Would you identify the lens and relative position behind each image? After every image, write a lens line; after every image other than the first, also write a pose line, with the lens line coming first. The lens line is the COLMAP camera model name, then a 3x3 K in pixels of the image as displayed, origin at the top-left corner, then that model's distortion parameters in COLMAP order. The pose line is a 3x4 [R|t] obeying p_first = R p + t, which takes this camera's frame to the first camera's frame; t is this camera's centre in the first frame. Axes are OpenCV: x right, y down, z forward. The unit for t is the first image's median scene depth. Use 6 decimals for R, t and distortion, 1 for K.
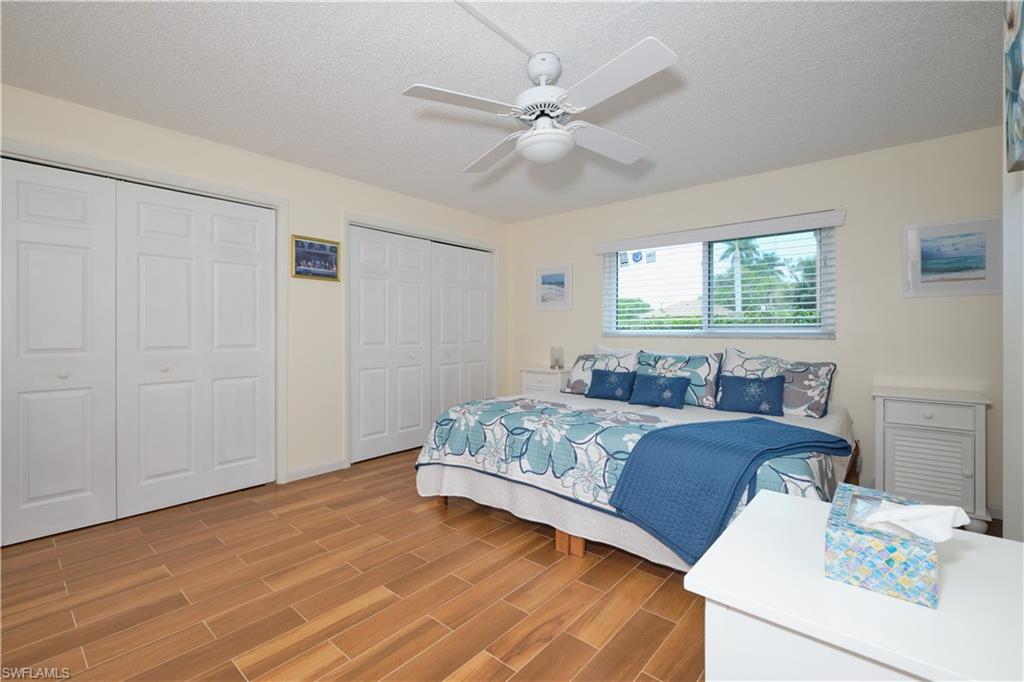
lens RADIAL K [[462.9, 0, 510.0], [0, 462.9, 330.3], [0, 0, 1]] dist [-0.001532, -0.000820]
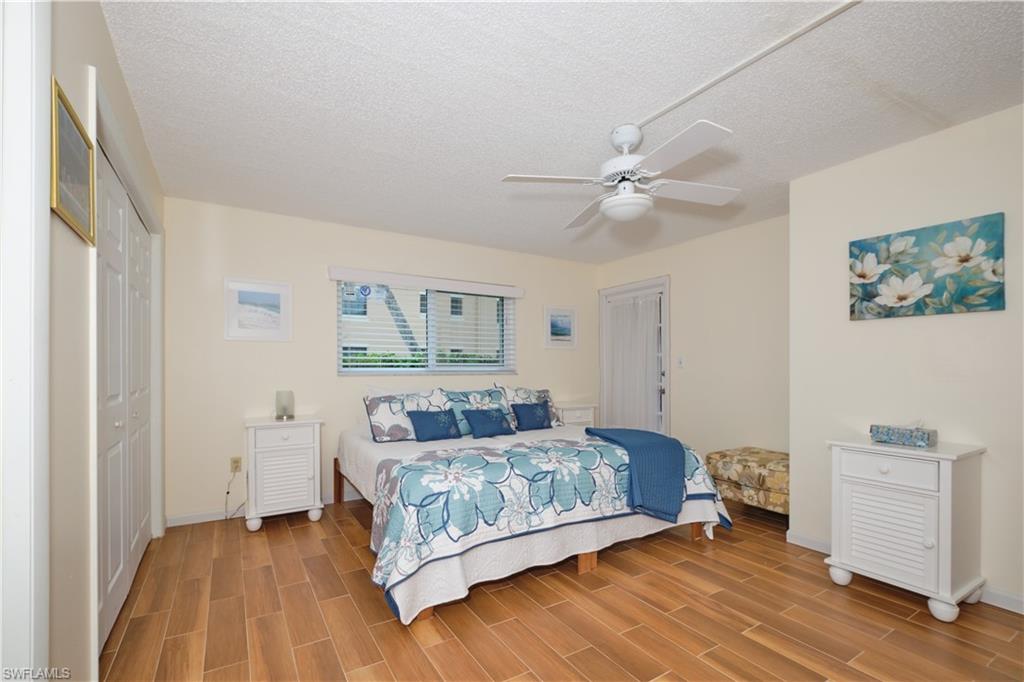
lens RADIAL K [[450.2, 0, 510.5], [0, 450.2, 360.1], [0, 0, 1]] dist [-0.002635, -0.000387]
pose [[0.301507, 0.017154, 0.953310, -0.778213], [0.000476, 0.999835, -0.018141, -0.001798], [-0.953464, 0.005923, 0.301450, 0.689884]]
